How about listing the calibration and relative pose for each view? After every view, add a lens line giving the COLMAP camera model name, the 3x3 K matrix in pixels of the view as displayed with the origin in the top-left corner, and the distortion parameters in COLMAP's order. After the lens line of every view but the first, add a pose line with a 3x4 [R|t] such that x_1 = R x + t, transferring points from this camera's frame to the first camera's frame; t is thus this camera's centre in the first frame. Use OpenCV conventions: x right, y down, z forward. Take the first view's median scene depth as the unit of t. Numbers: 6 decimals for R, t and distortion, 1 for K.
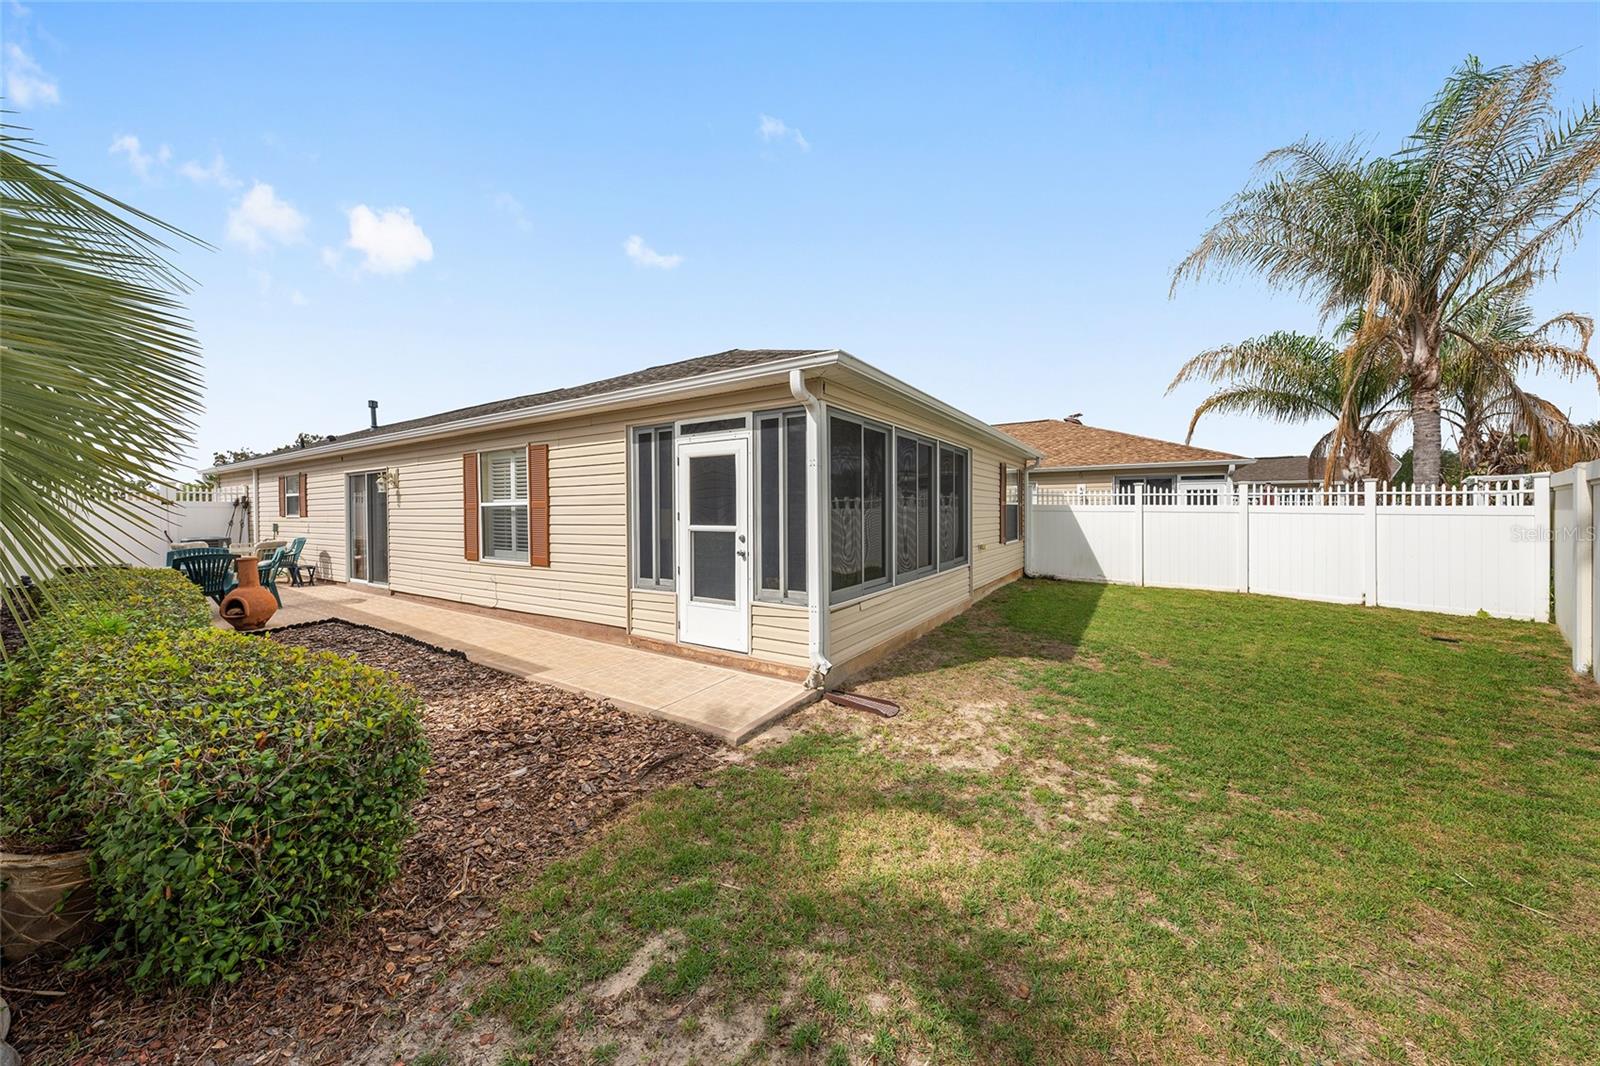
lens RADIAL K [[545.7, 0, 801.9], [0, 545.7, 518.0], [0, 0, 1]] dist [0.000289, -0.000036]
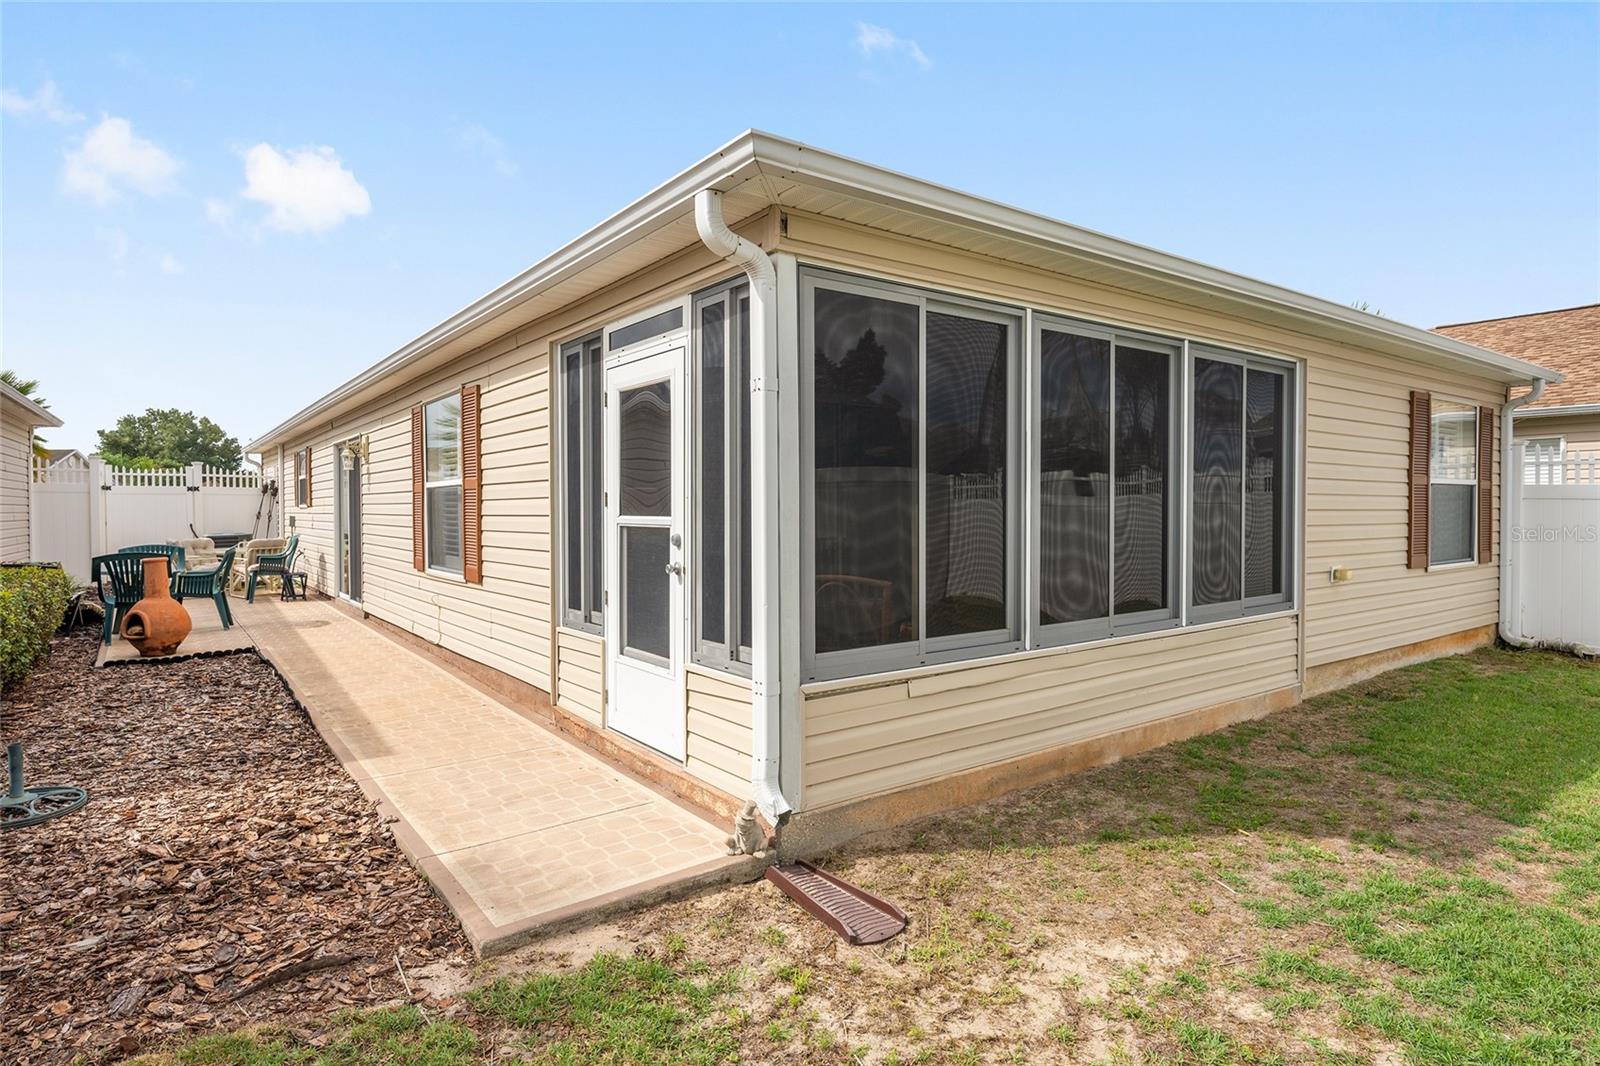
lens RADIAL K [[890.1, 0, 808.4], [0, 890.1, 520.0], [0, 0, 1]] dist [-0.002197, 0.000732]
pose [[0.935350, 0.008389, -0.353625, 0.306818], [-0.007530, 0.999964, 0.003805, 0.013828], [0.353645, -0.000896, 0.935379, 0.253049]]
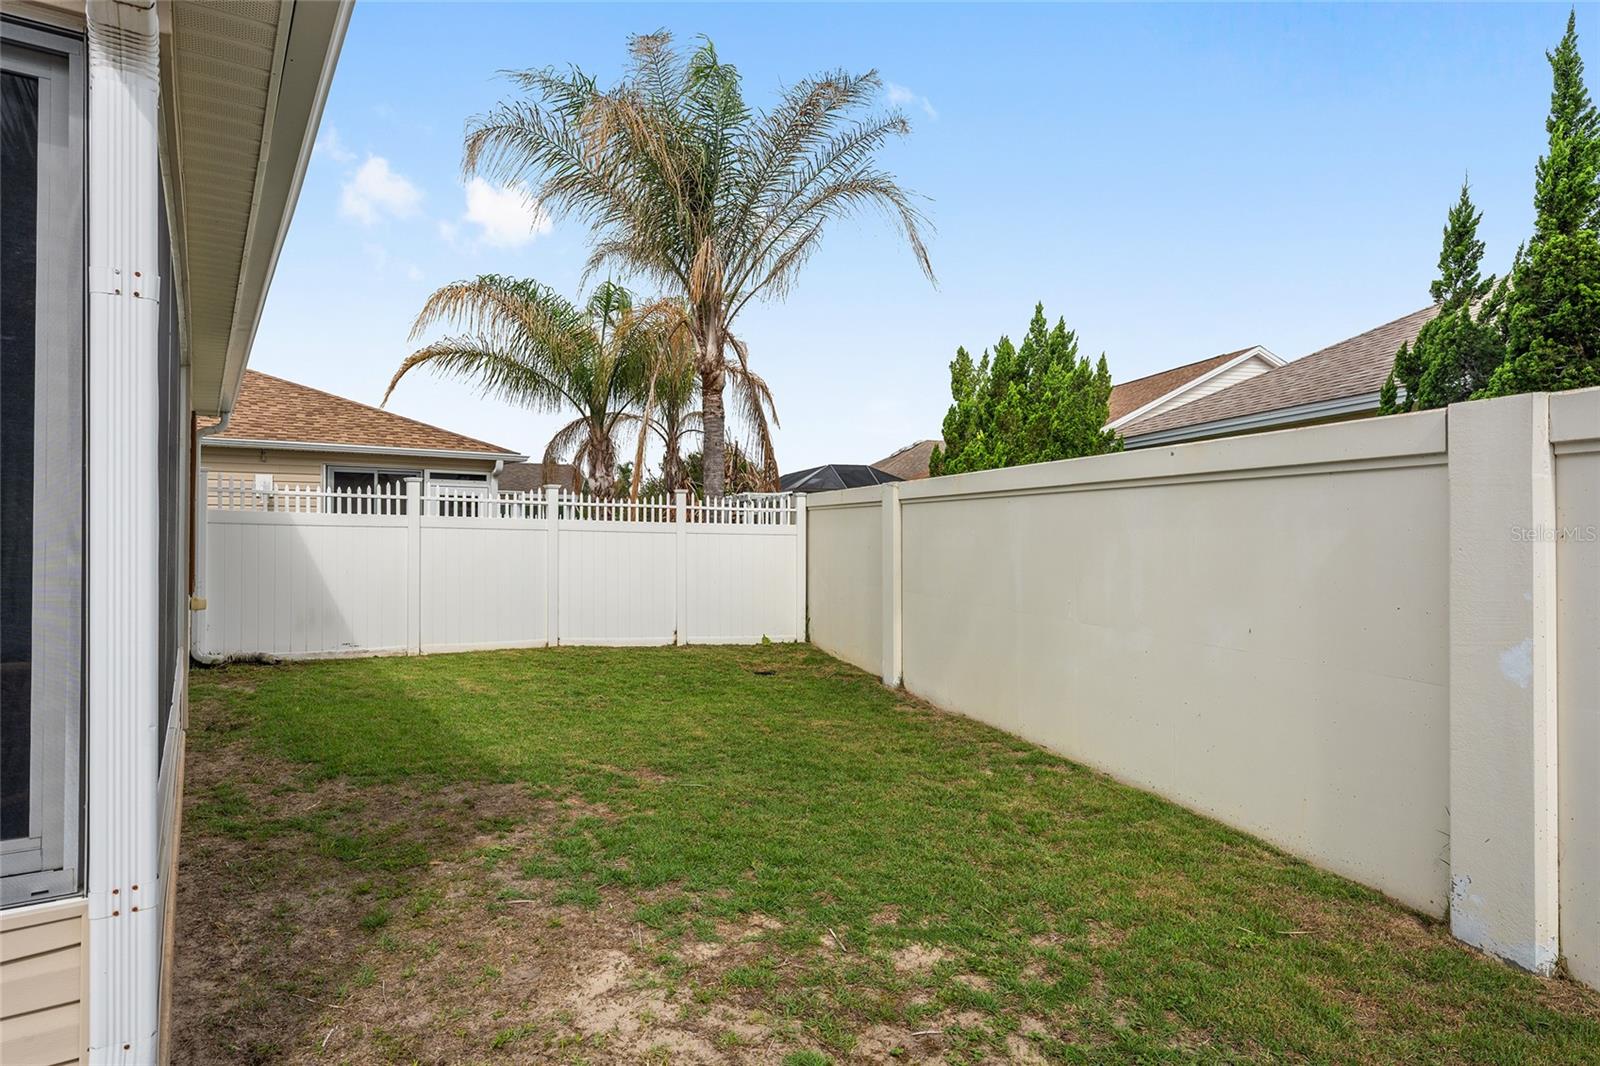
lens RADIAL K [[890.1, 0, 808.4], [0, 890.1, 520.0], [0, 0, 1]] dist [-0.002197, 0.000732]
pose [[0.386835, 0.020968, 0.921911, -0.199883], [0.003928, 0.999695, -0.024385, 0.012335], [-0.922141, 0.013054, 0.386634, 0.521513]]
